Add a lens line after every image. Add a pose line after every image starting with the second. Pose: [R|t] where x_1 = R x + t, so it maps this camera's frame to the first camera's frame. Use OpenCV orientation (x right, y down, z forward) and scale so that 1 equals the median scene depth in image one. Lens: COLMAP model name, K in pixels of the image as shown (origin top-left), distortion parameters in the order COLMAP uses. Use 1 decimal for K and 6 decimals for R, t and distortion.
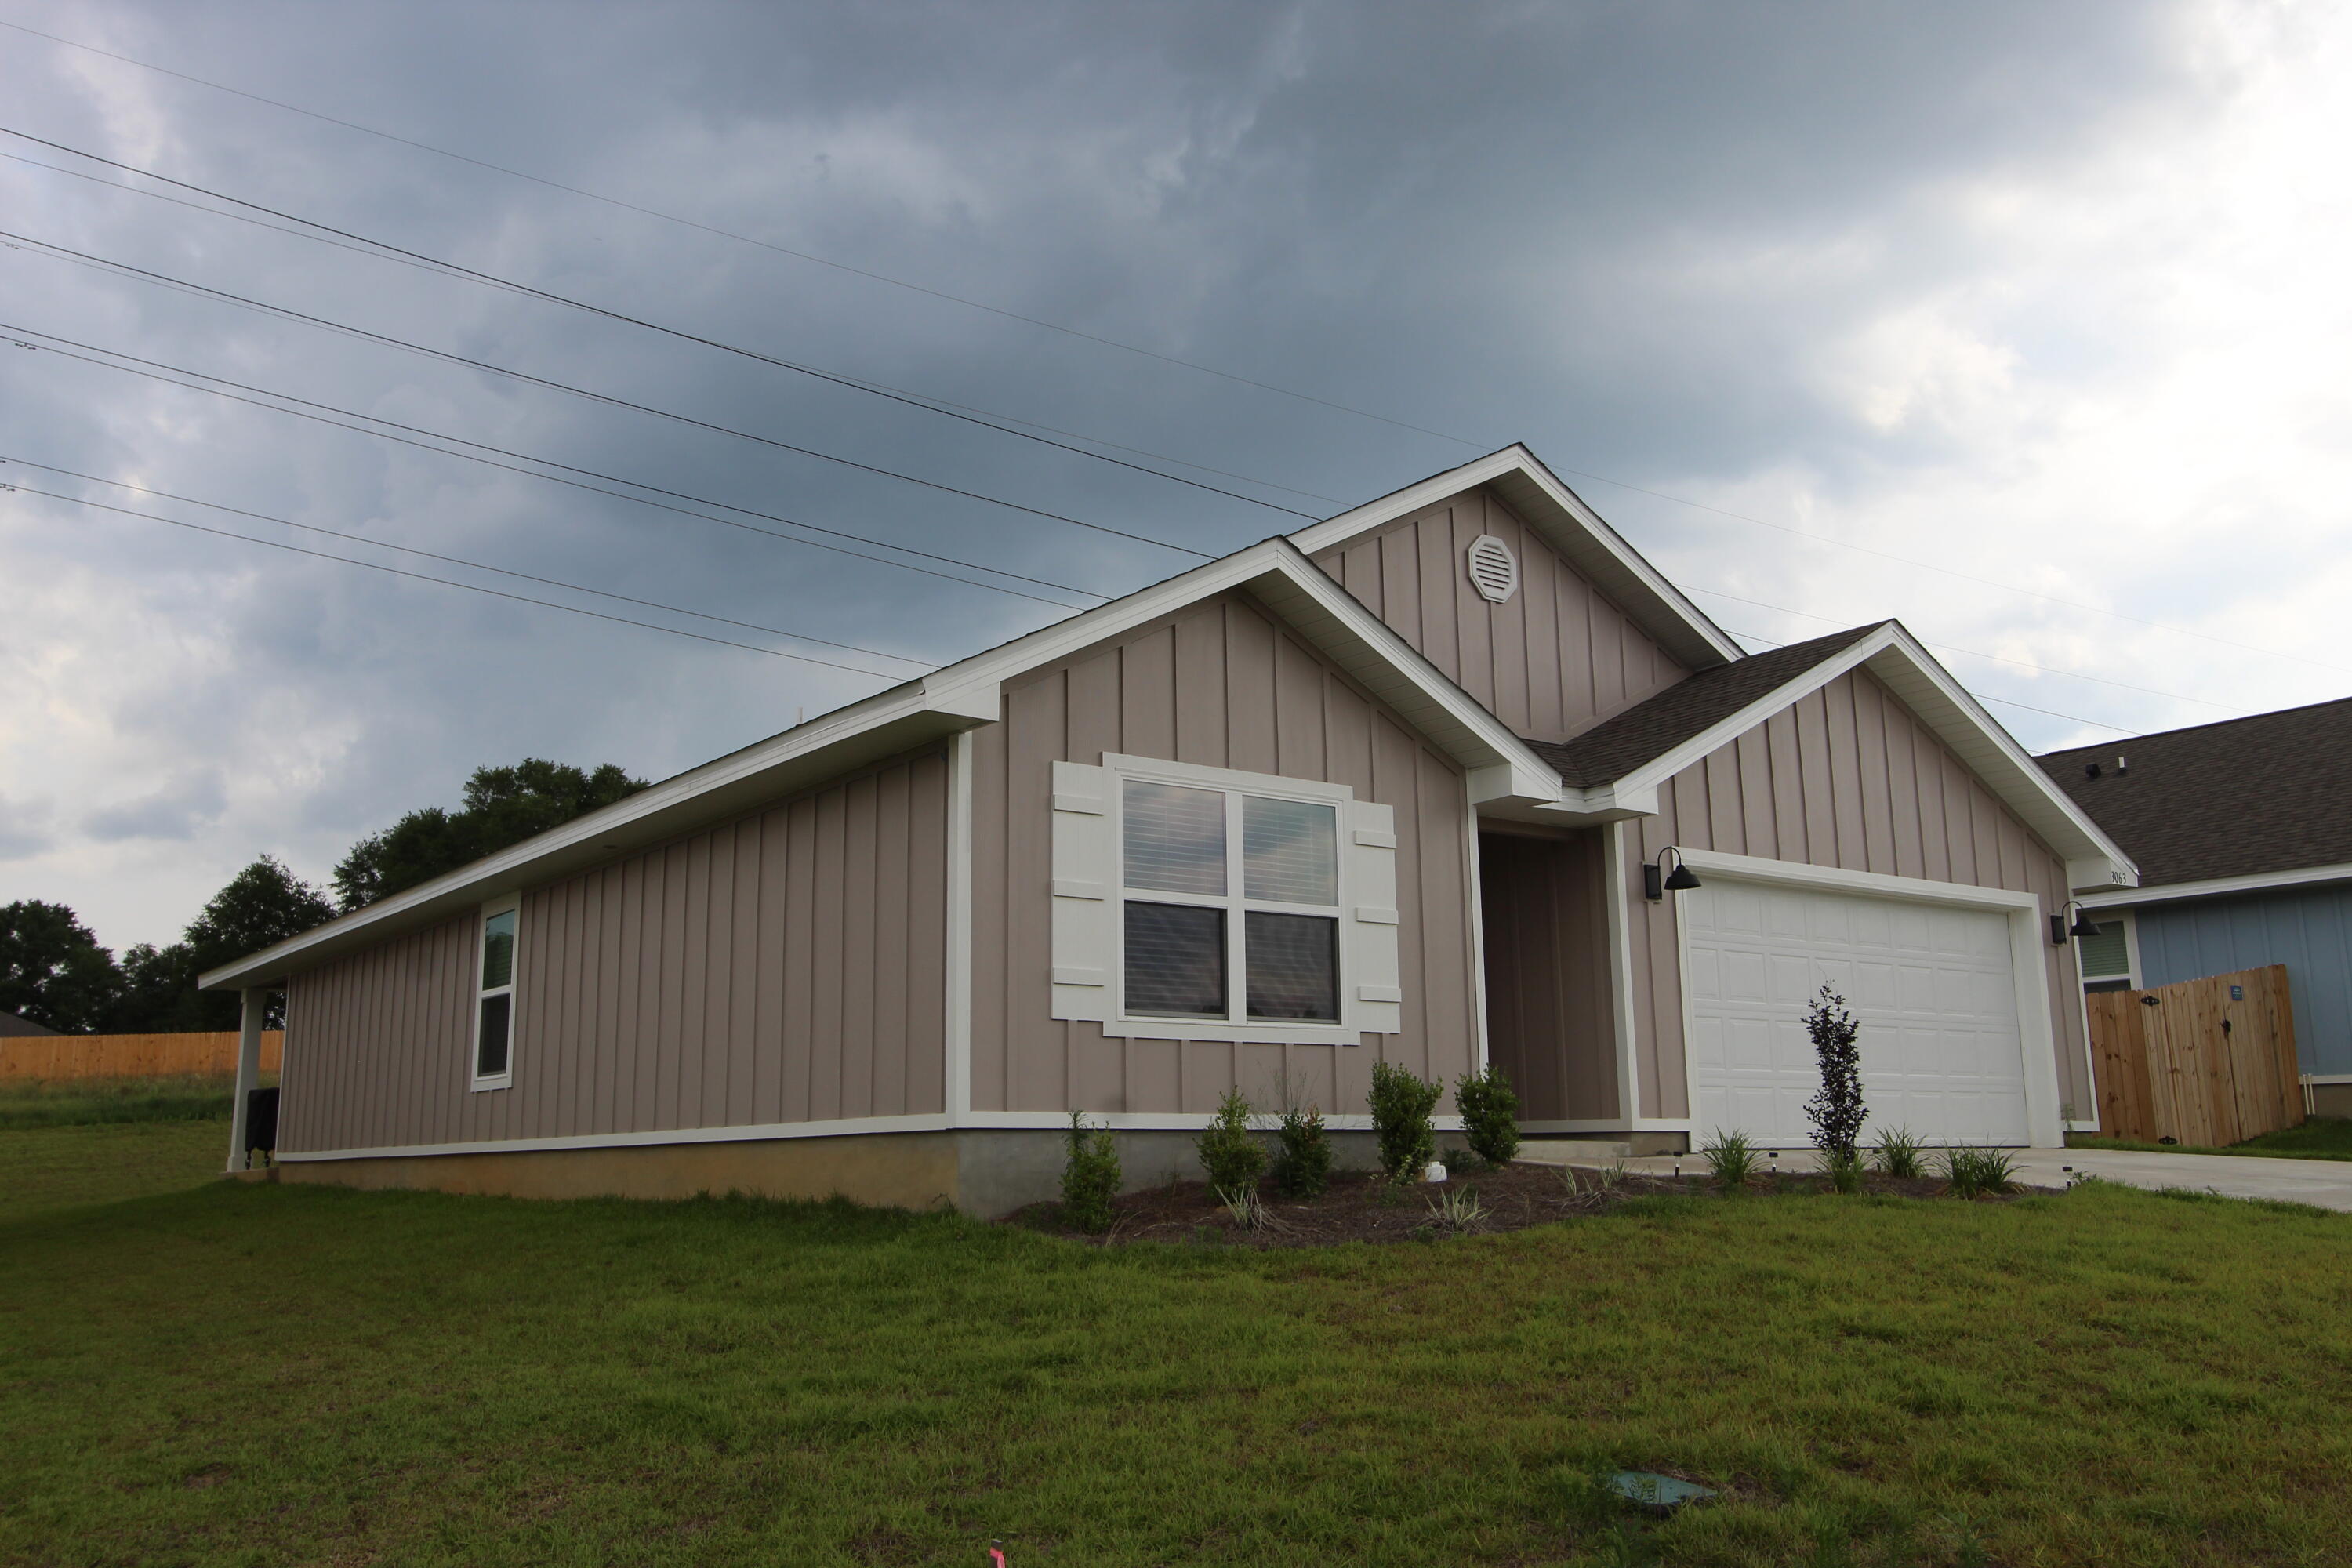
lens RADIAL K [[1932.4, 0, 1176.6], [0, 1932.4, 776.1], [0, 0, 1]] dist [0.014967, 0.004502]
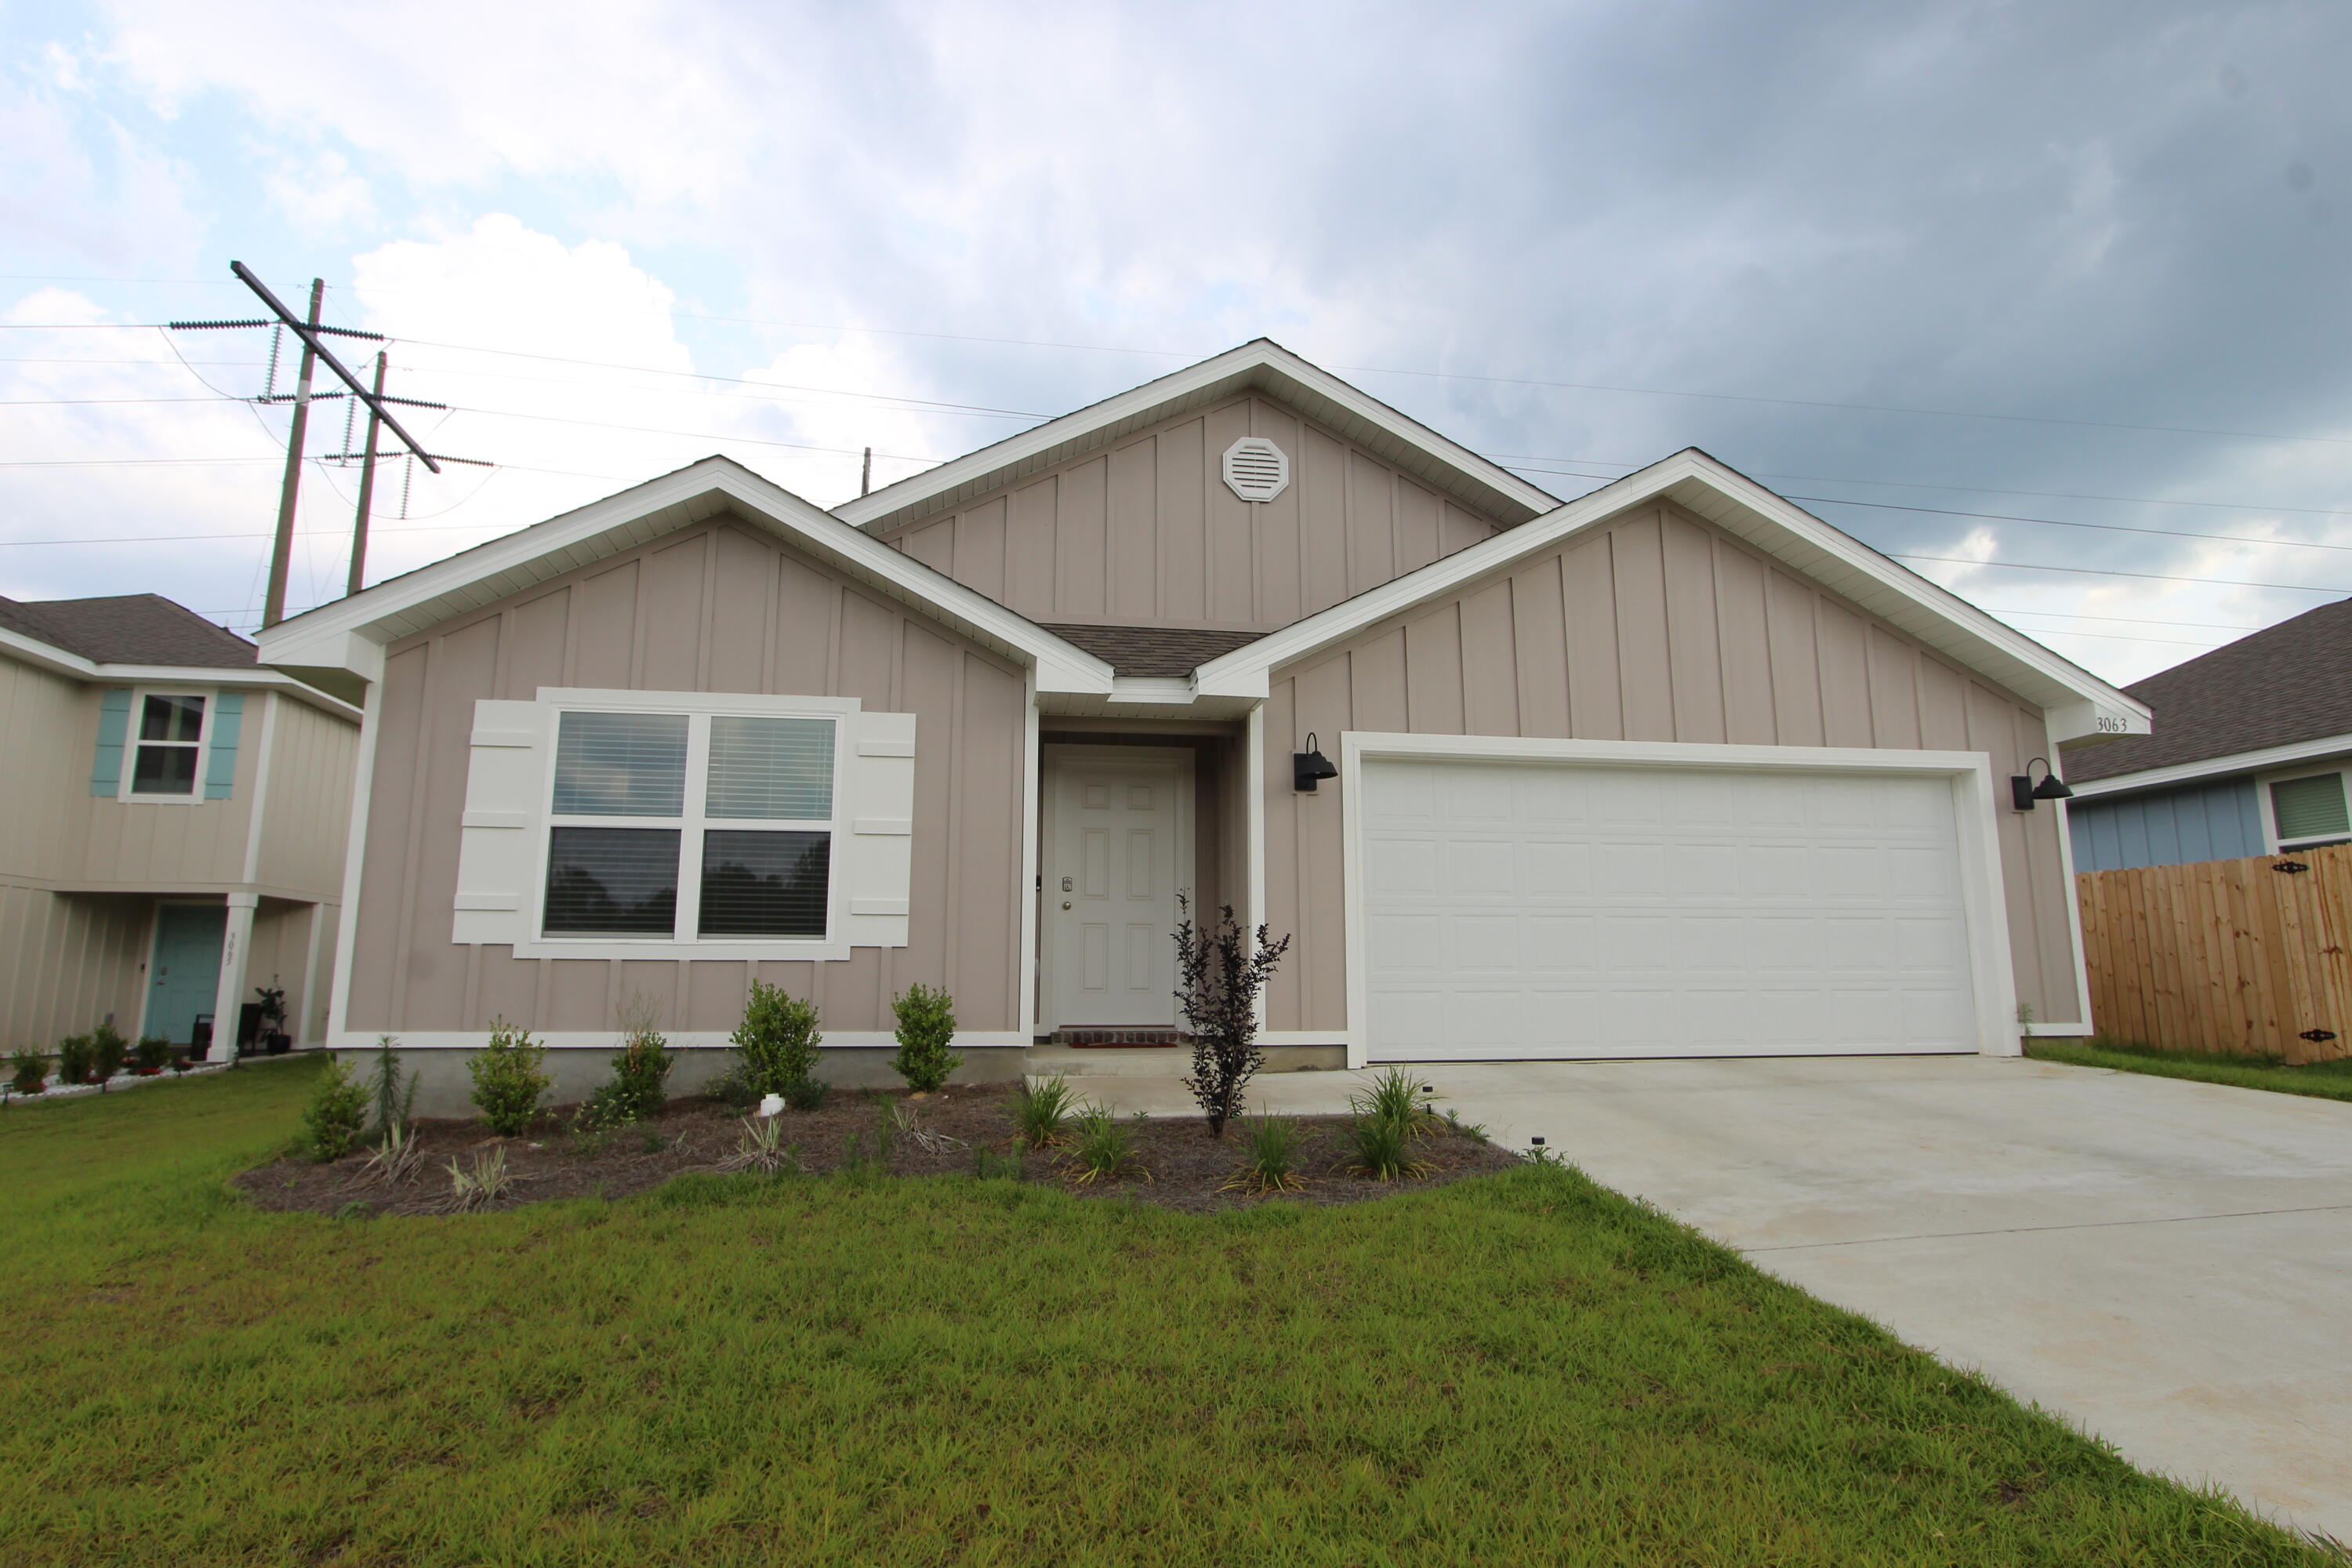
lens RADIAL K [[1262.5, 0, 1174.1], [0, 1262.5, 774.1], [0, 0, 1]] dist [-0.018691, 0.001203]
pose [[0.885991, -0.065153, -0.459102, 0.534099], [0.080334, 0.996675, 0.013590, 0.048914], [0.456690, -0.048922, 0.888280, 0.504289]]
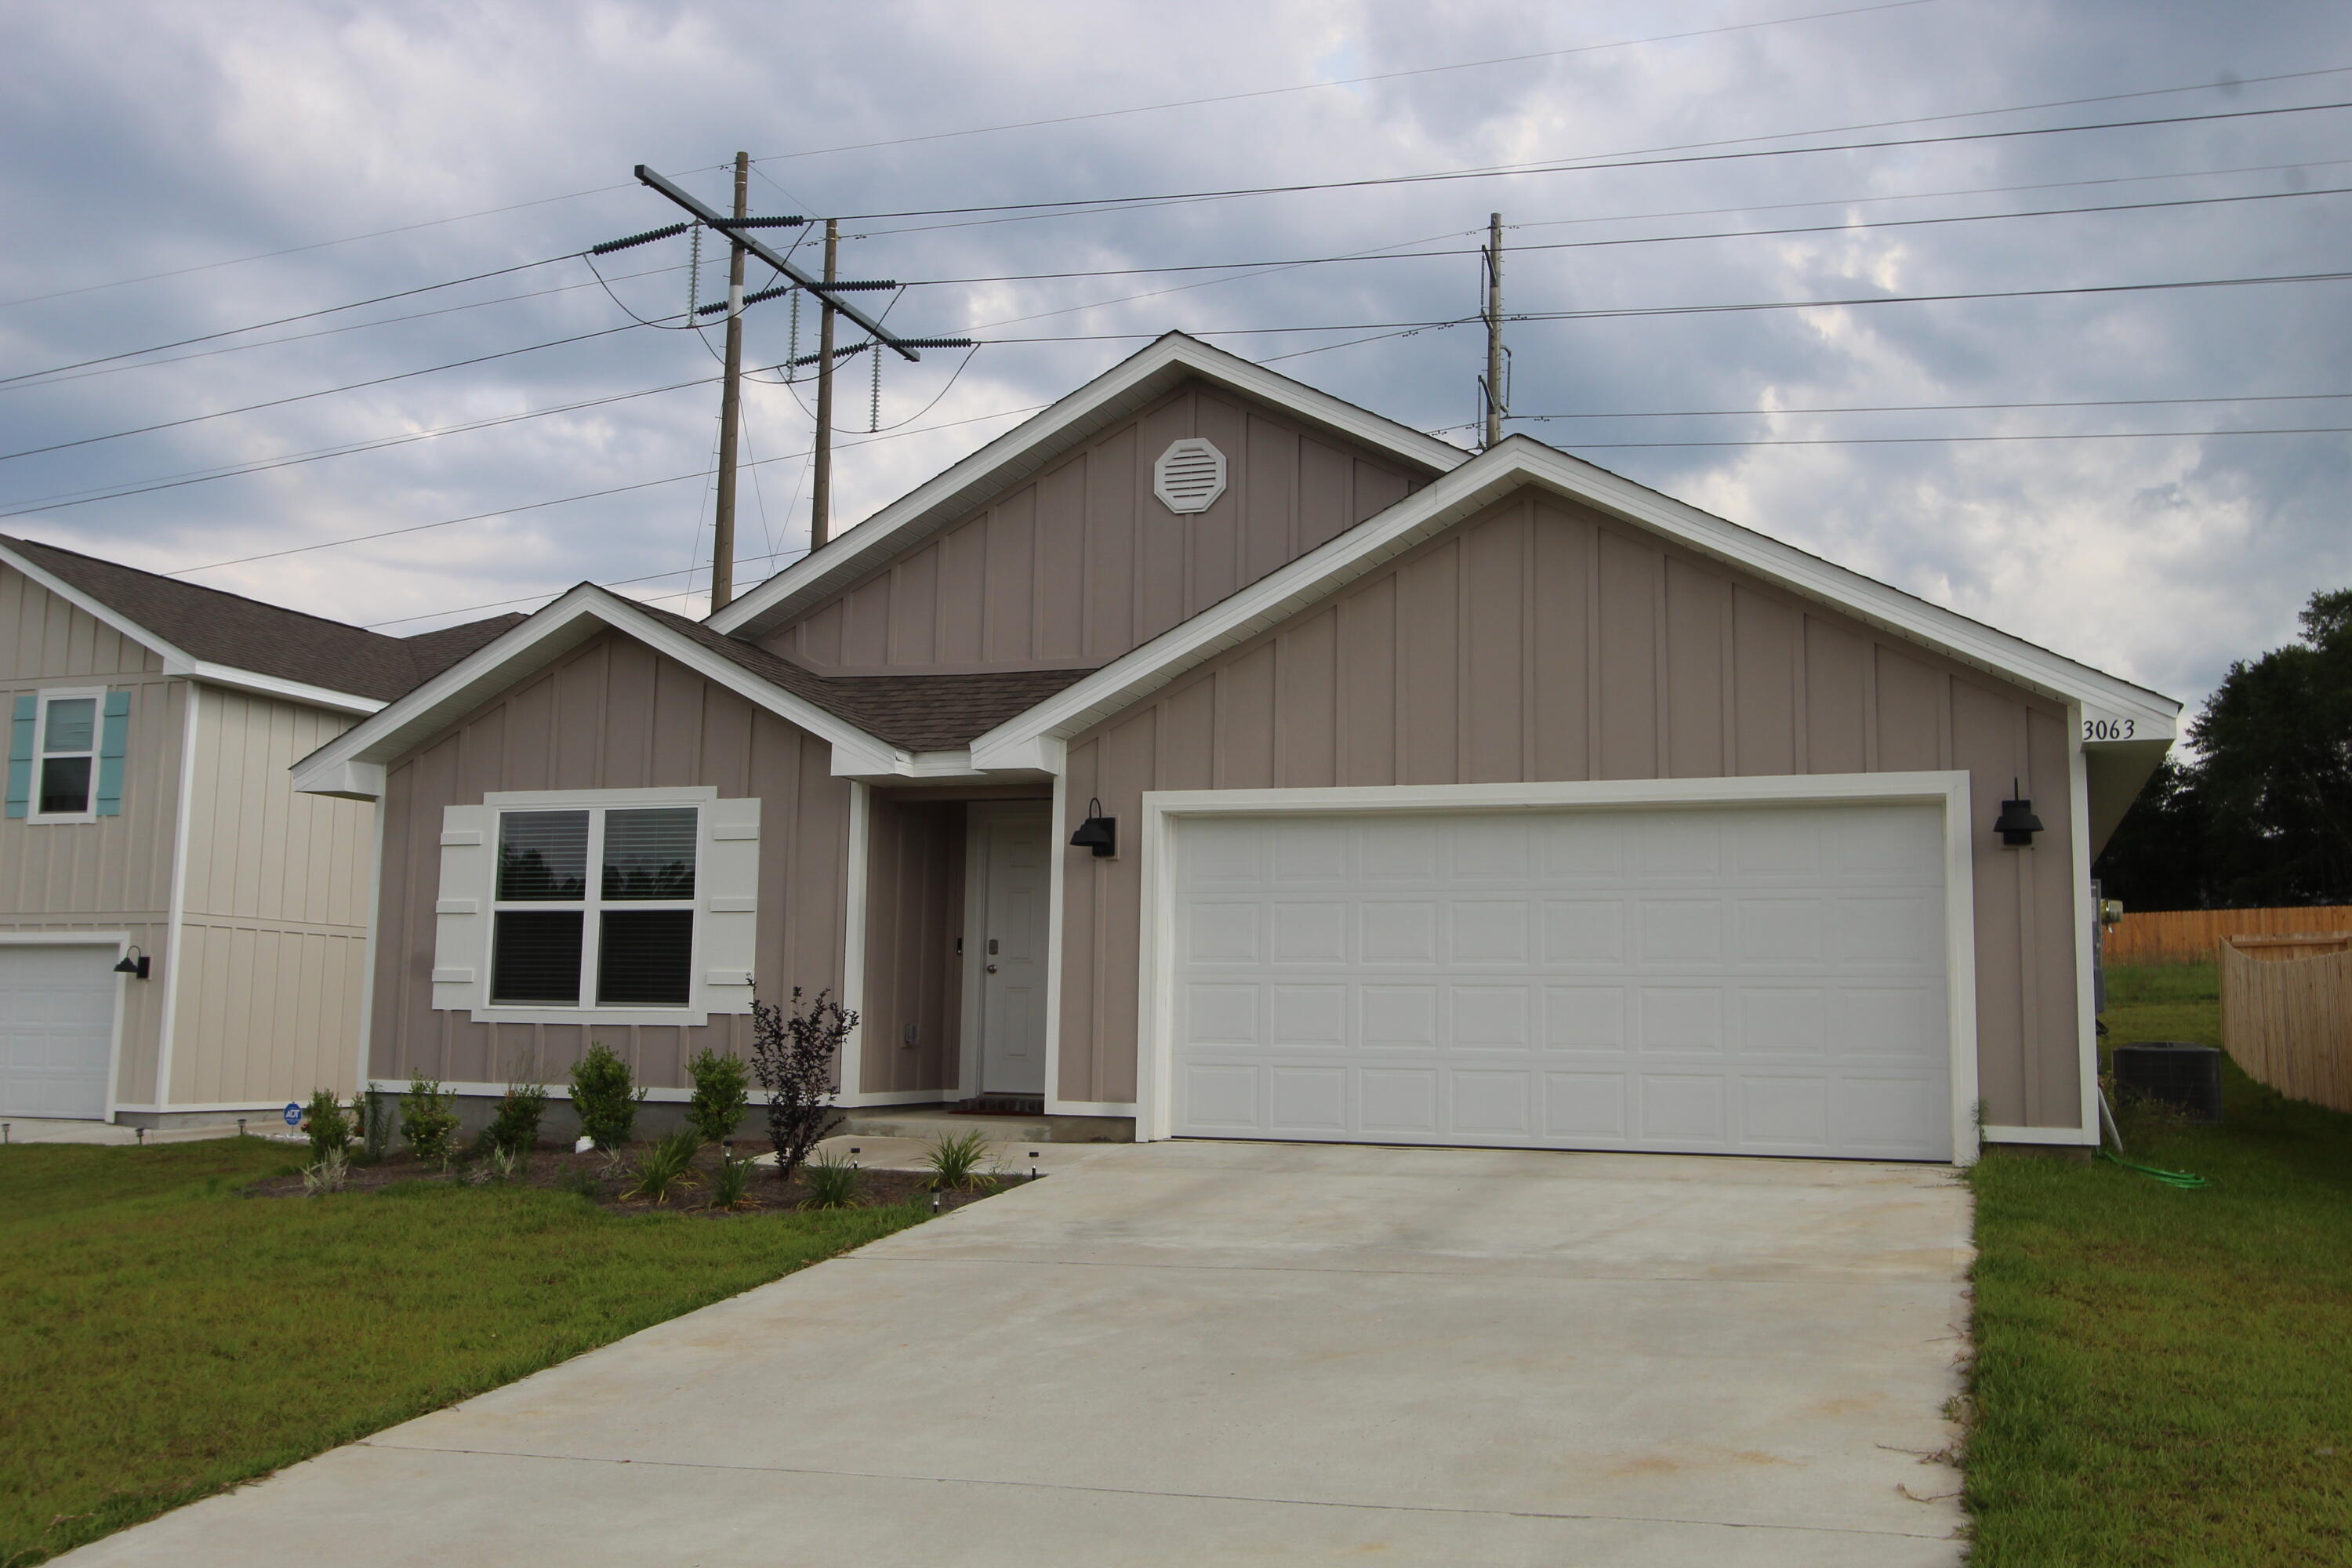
lens RADIAL K [[2158.1, 0, 1177.8], [0, 2158.1, 788.7], [0, 0, 1]] dist [0.000746, 0.000000]
pose [[0.545814, -0.073147, -0.834707, 1.252622], [0.141674, 0.989896, 0.005893, 0.036413], [0.825842, -0.121473, 0.550662, 0.556608]]
